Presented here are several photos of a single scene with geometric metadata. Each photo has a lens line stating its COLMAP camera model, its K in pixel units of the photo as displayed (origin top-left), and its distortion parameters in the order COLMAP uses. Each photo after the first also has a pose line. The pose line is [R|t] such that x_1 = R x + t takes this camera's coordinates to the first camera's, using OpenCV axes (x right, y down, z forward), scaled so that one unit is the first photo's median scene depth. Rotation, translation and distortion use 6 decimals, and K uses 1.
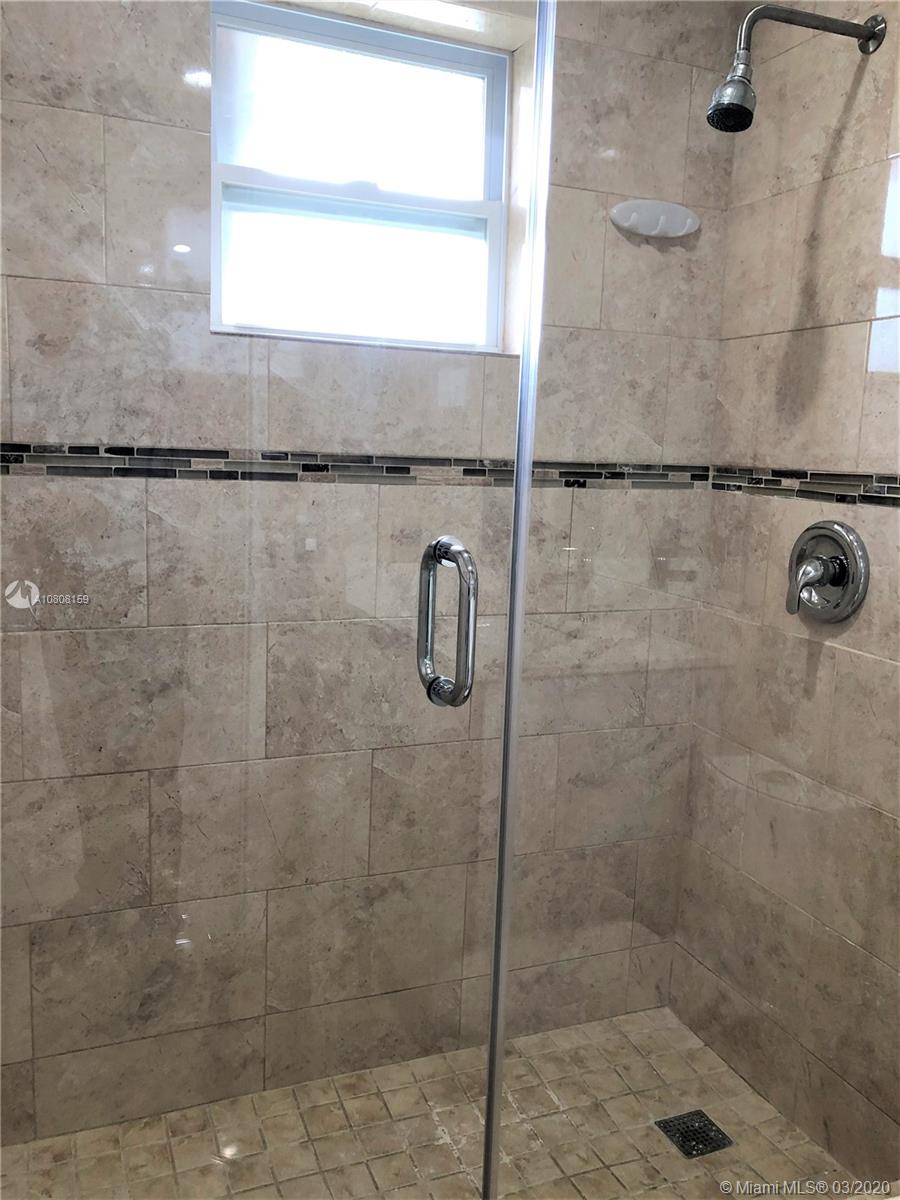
lens RADIAL K [[990.5, 0, 450.0], [0, 990.5, 600.0], [0, 0, 1]] dist [0.007804, -0.002845]
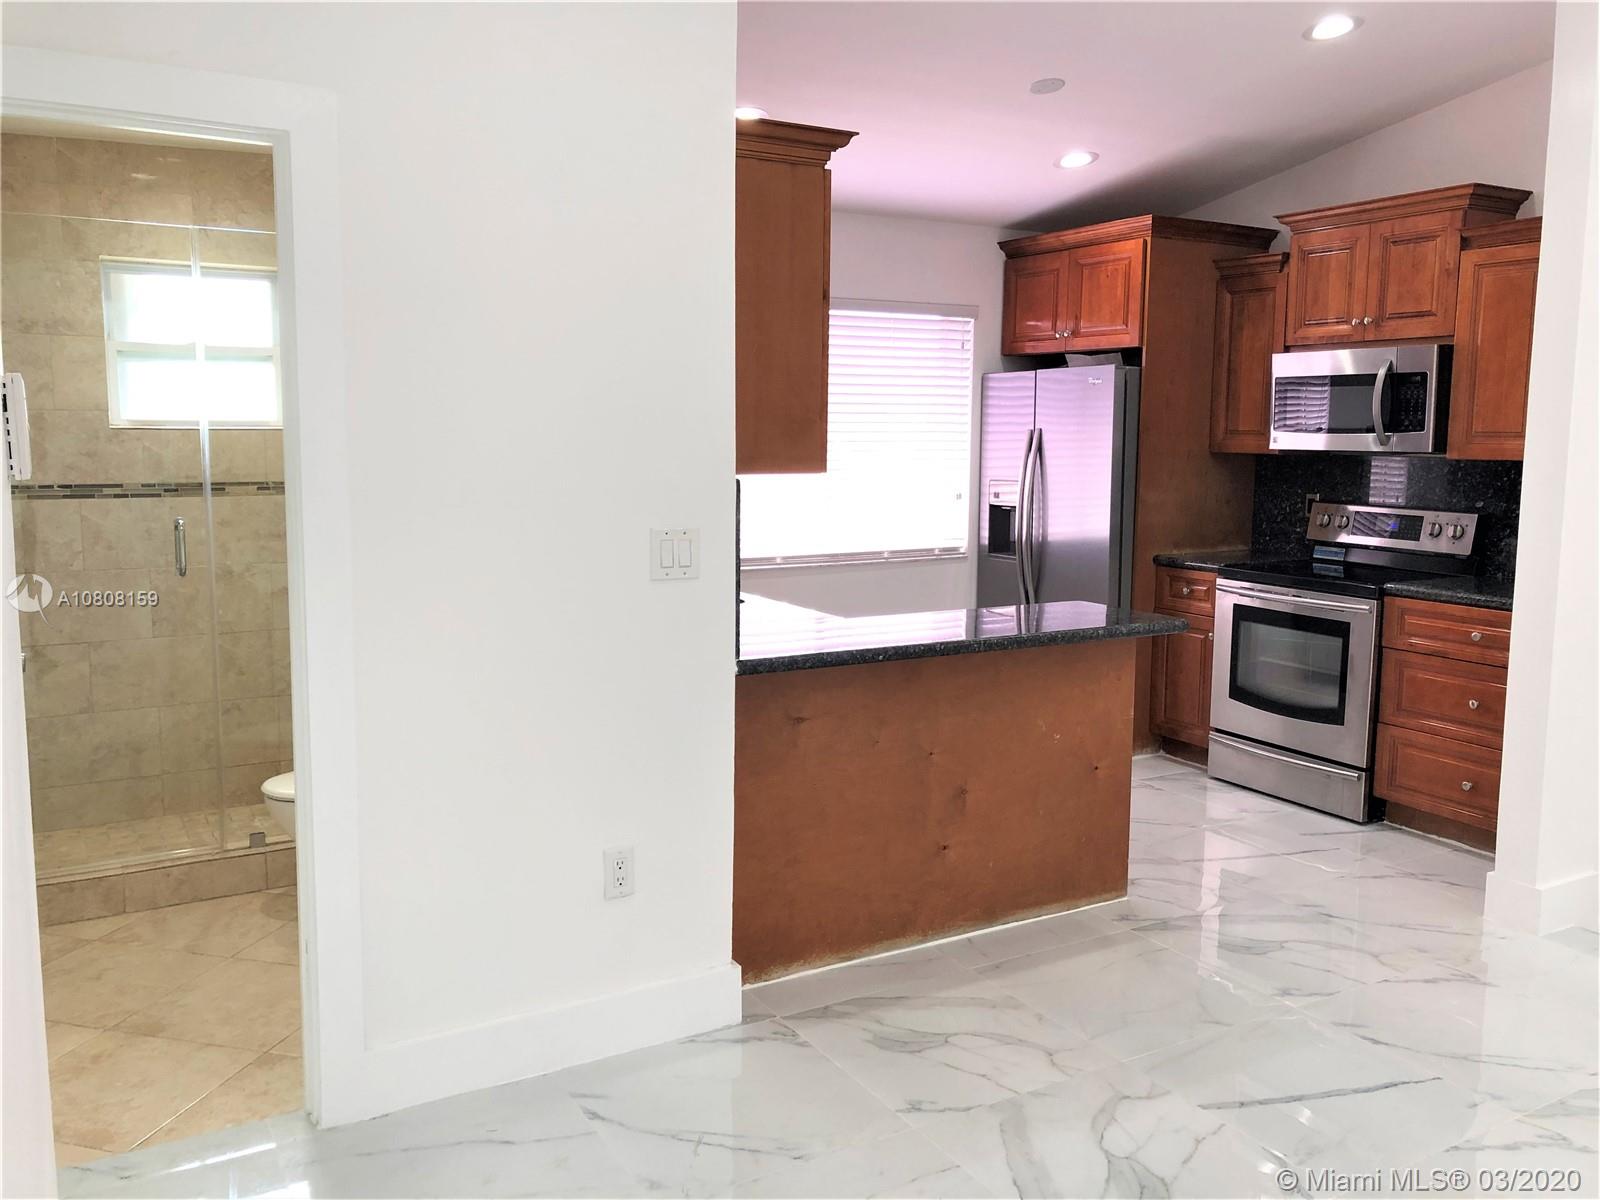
lens RADIAL K [[1316.0, 0, 795.5], [0, 1316.0, 594.3], [0, 0, 1]] dist [-0.004025, 0.018389]
pose [[0.989445, -0.049604, 0.136156, 0.750297], [0.052913, 0.998383, -0.020791, 0.202060], [-0.134904, 0.027776, 0.990469, -1.827564]]
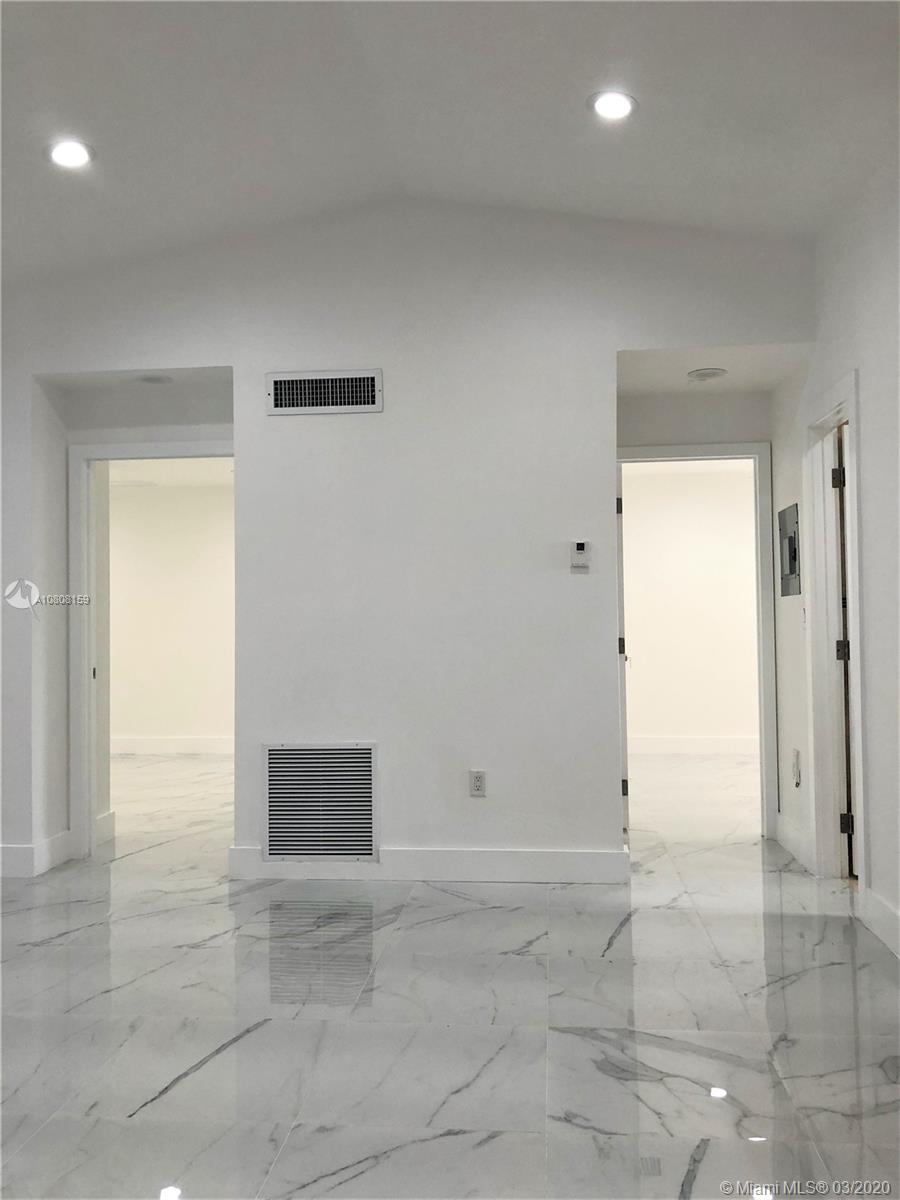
lens RADIAL K [[991.7, 0, 447.5], [0, 991.7, 586.5], [0, 0, 1]] dist [0.036376, -0.006711]
pose [[-0.460166, -0.056917, -0.886007, 2.838514], [-0.141345, 0.989912, 0.009818, 0.159632], [0.876510, 0.129750, -0.463569, 0.009531]]
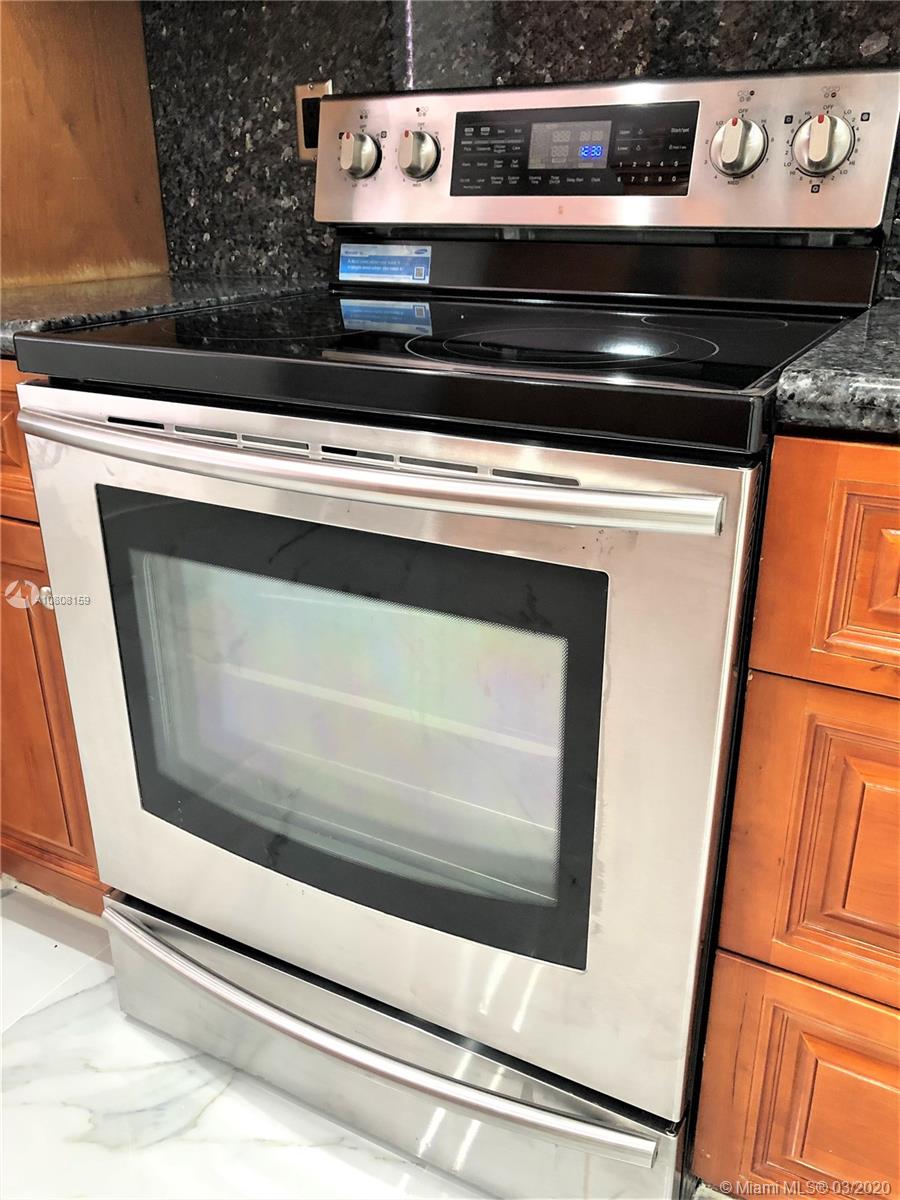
lens RADIAL K [[983.6, 0, 450.0], [0, 983.6, 600.0], [0, 0, 1]] dist [0.009538, 0.019079]
pose [[0.768866, -0.280769, 0.574468, 2.014863], [0.136071, 0.949702, 0.282046, 0.142520], [-0.624764, -0.138687, 0.768398, 0.543774]]
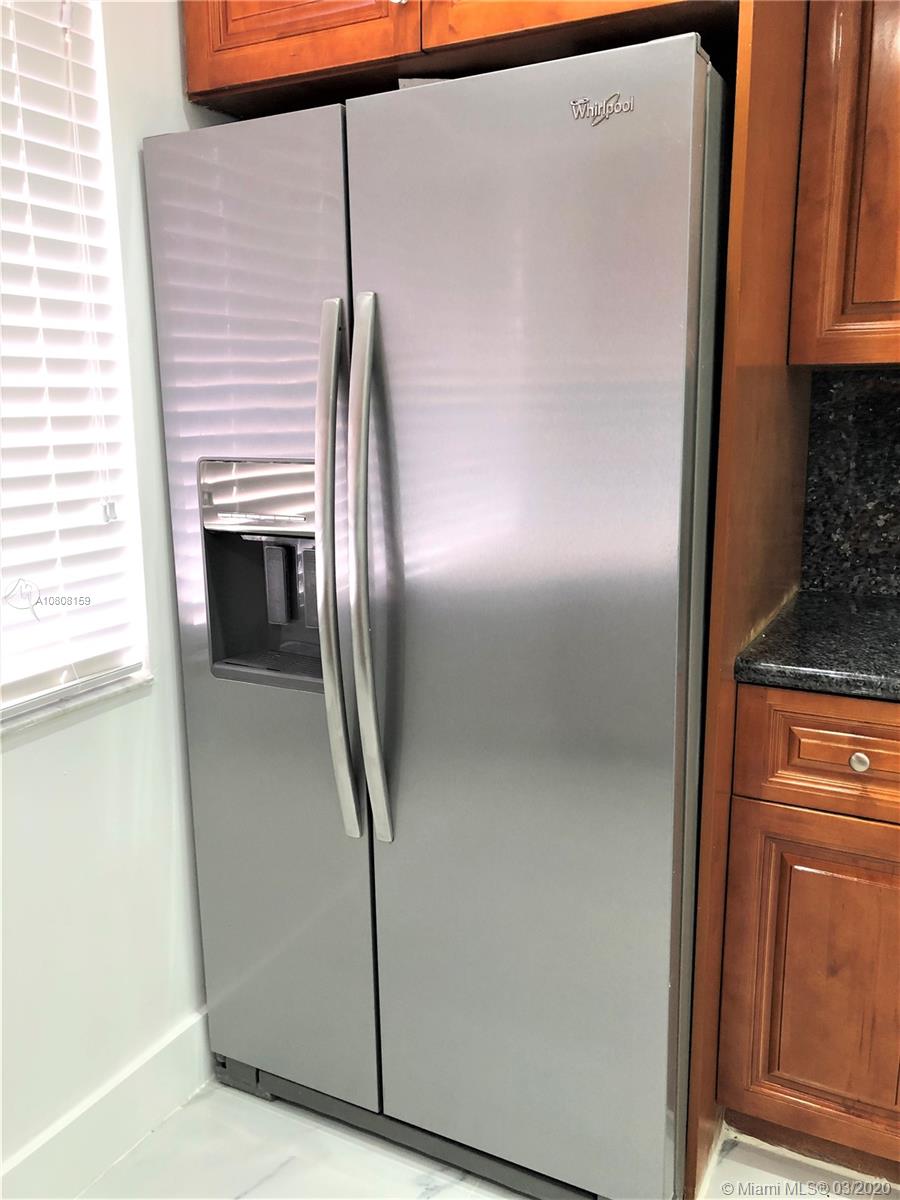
lens RADIAL K [[1009.3, 0, 453.1], [0, 1009.3, 597.2], [0, 0, 1]] dist [0.005180, 0.016337]
pose [[0.754821, -0.172021, 0.632972, 1.361067], [0.137194, 0.985059, 0.104102, -0.103850], [-0.641422, 0.008261, 0.767144, 0.847119]]
